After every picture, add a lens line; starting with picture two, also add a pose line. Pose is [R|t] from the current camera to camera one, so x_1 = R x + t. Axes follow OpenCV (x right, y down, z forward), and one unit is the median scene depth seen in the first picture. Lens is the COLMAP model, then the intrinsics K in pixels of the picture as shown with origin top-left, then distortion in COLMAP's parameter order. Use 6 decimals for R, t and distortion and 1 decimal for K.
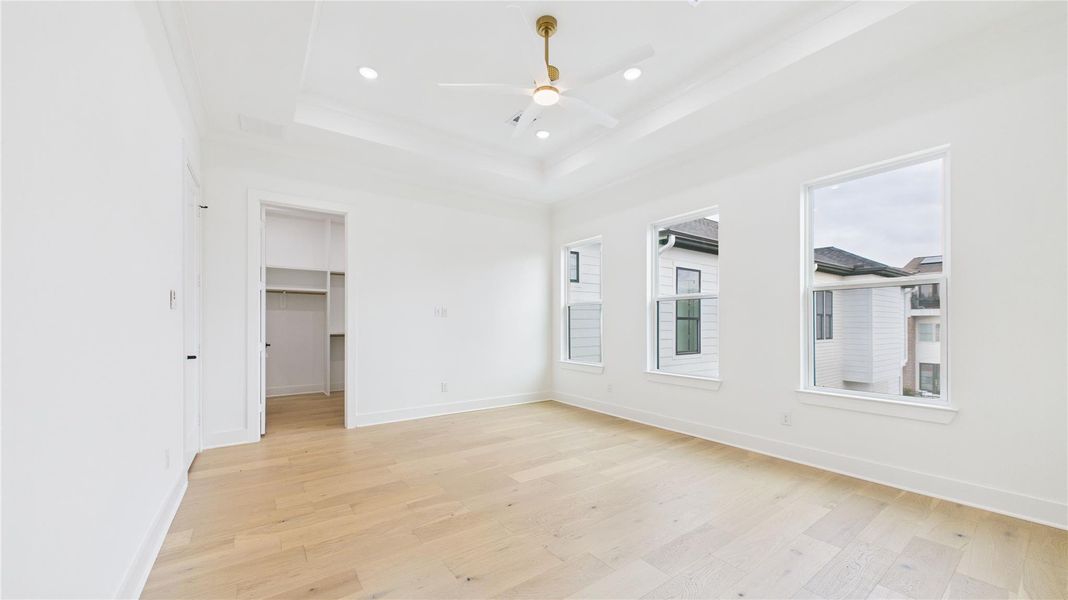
lens RADIAL K [[390.7, 0, 533.6], [0, 390.7, 327.1], [0, 0, 1]] dist [0.000129, -0.000056]
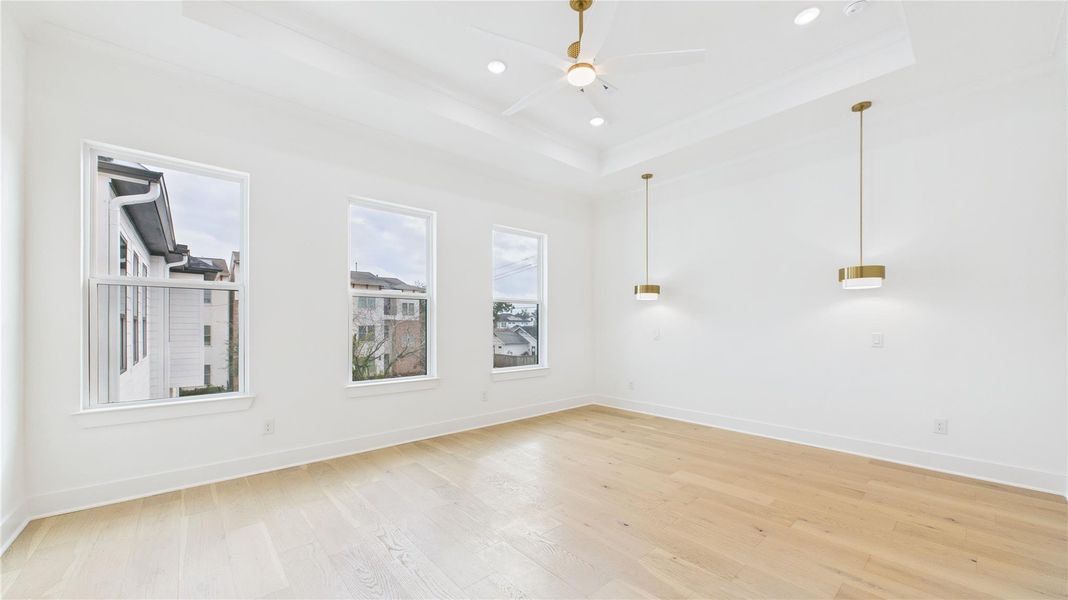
lens RADIAL K [[390.7, 0, 533.6], [0, 390.7, 327.1], [0, 0, 1]] dist [0.000129, -0.000056]
pose [[-0.102935, -0.004493, 0.994678, -0.628935], [0.005980, 0.999969, 0.005136, -0.006240], [-0.994670, 0.006477, -0.102905, 0.874785]]
